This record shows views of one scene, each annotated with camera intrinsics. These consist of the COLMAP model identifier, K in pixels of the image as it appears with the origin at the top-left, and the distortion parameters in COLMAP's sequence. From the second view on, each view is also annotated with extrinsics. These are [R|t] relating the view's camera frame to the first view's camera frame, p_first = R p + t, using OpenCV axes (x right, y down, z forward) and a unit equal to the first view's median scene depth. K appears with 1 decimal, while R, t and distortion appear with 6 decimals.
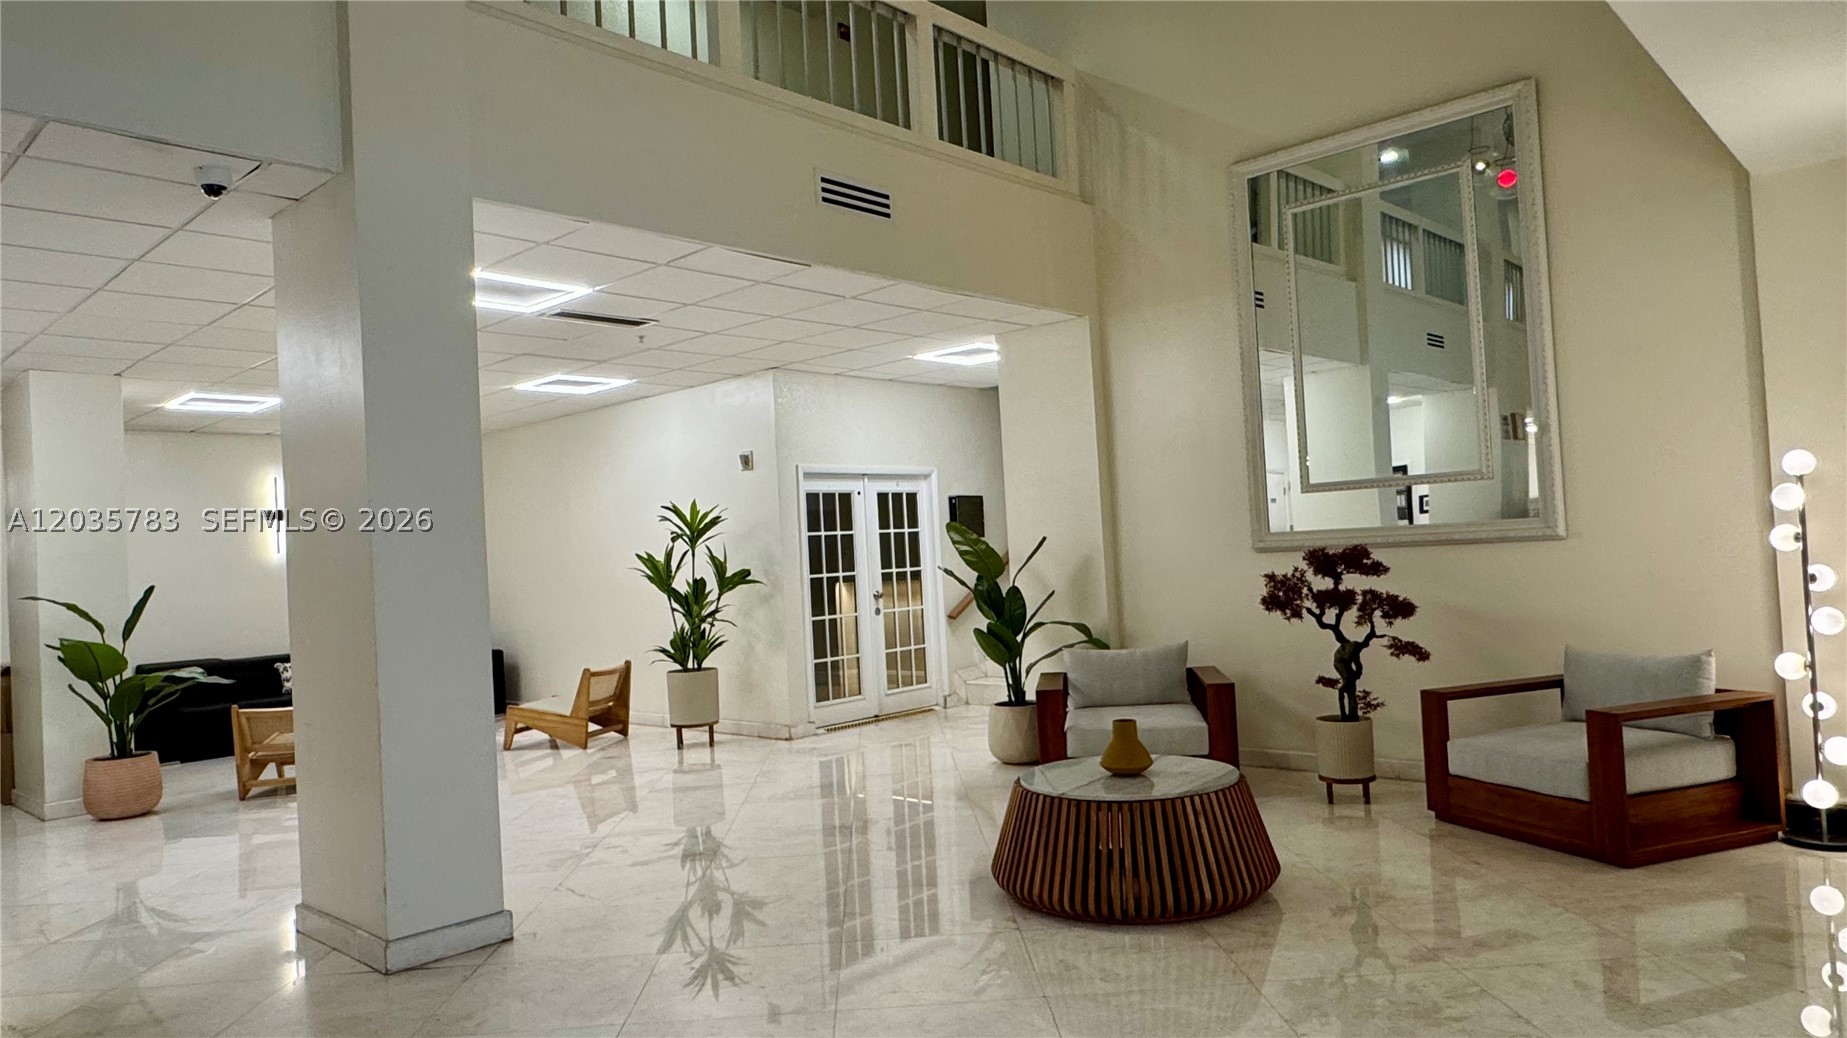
lens RADIAL K [[1179.7, 0, 917.9], [0, 1179.7, 520.6], [0, 0, 1]] dist [-0.009784, -0.001029]
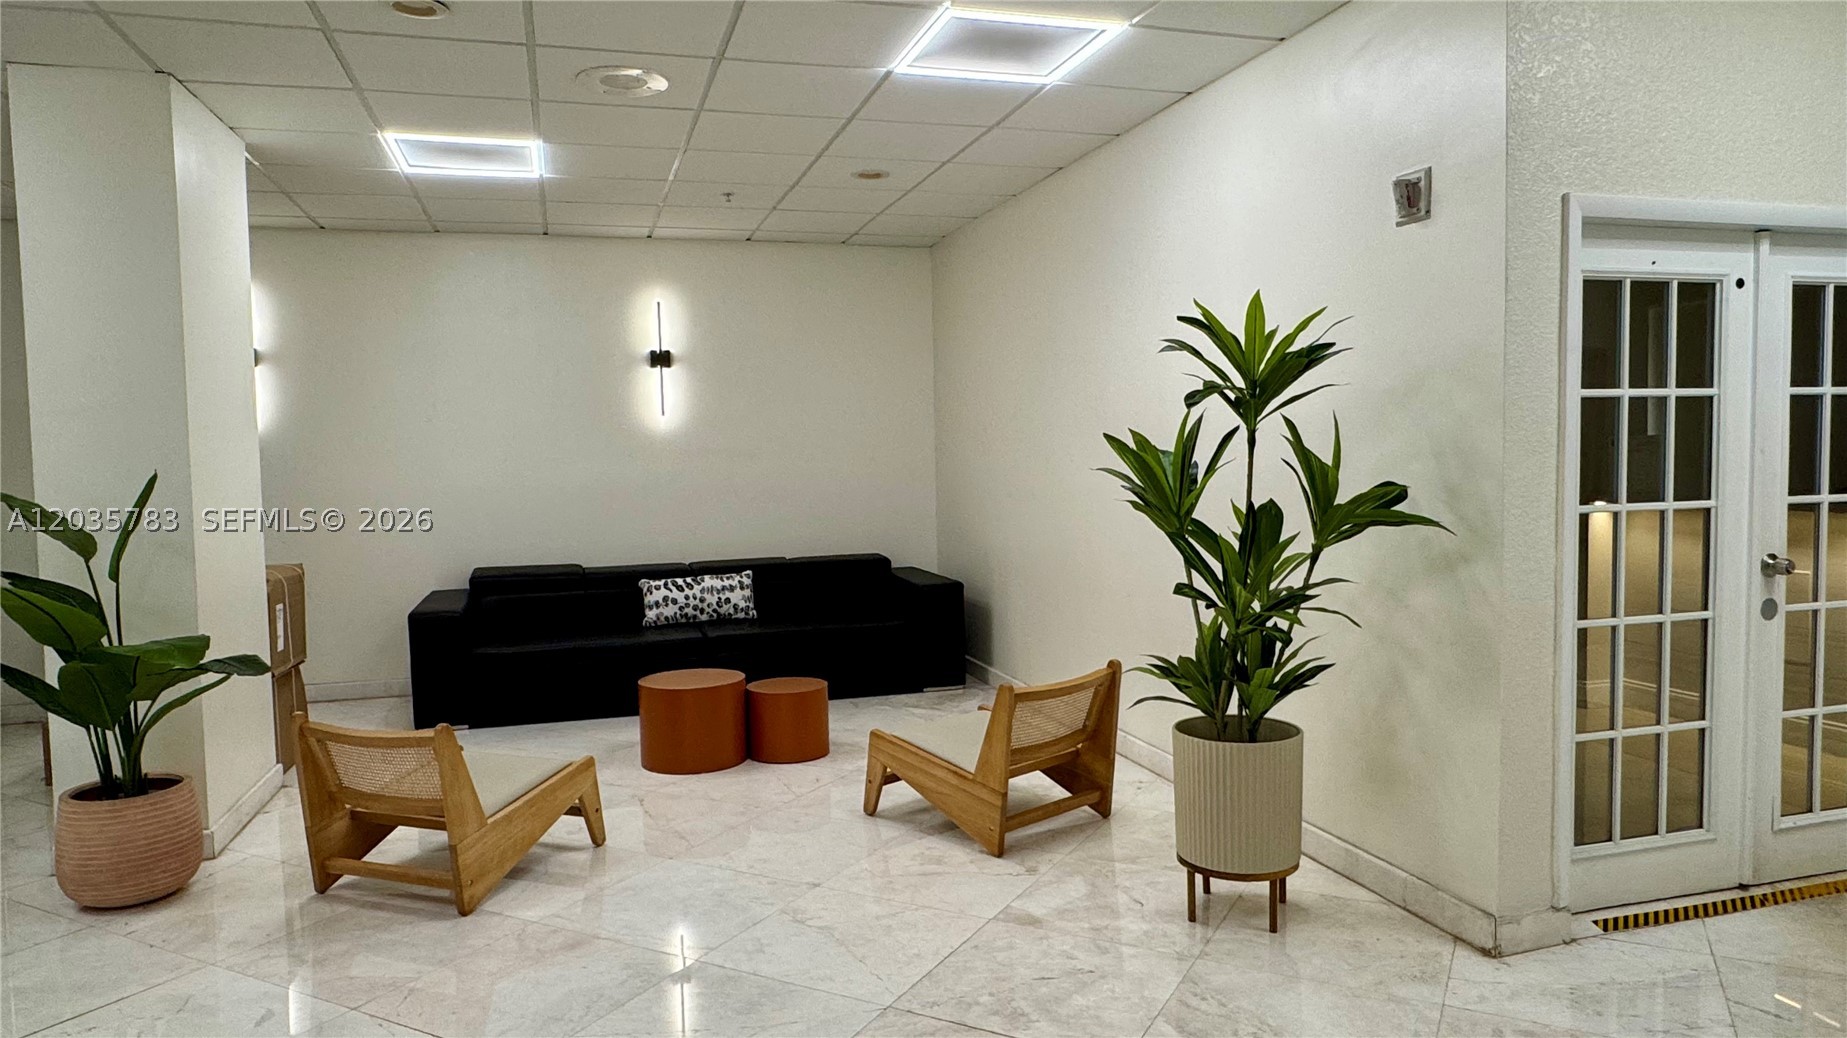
lens RADIAL K [[1179.7, 0, 914.2], [0, 1179.7, 518.7], [0, 0, 1]] dist [-0.009784, -0.001029]
pose [[0.860287, 0.066481, -0.505457, -0.086986], [-0.011272, 0.993699, 0.111513, 0.012162], [0.509685, -0.090235, 0.855616, 0.599100]]
